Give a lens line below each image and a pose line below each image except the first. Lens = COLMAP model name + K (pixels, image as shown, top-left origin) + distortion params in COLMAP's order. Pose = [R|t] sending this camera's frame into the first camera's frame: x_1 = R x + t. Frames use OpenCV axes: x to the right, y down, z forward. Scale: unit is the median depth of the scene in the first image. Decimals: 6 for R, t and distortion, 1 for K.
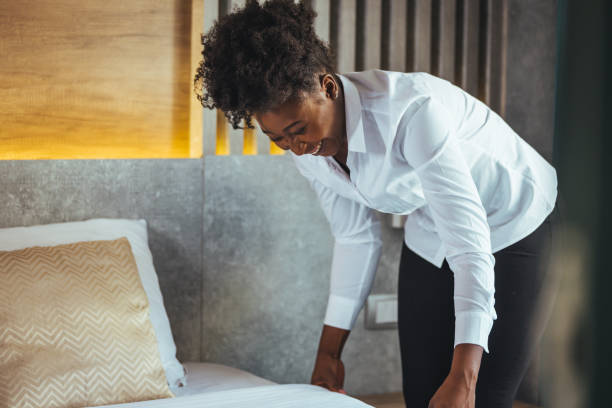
lens RADIAL K [[2177.4, 0, 306.0], [0, 2177.4, 204.0], [0, 0, 1]] dist [0.113973, 0.250893]
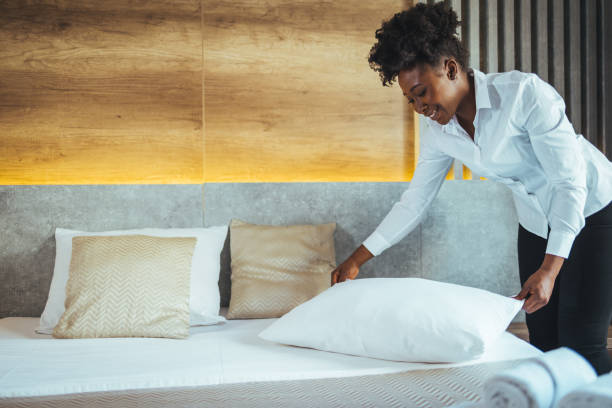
lens RADIAL K [[633.0, 0, 306.0], [0, 633.0, 204.0], [0, 0, 1]] dist [0.035166, 0.006339]
pose [[0.924077, -0.027800, -0.381194, 0.061900], [0.000468, 0.997433, -0.071608, 0.033303], [0.382206, 0.065993, 0.921718, 0.495395]]
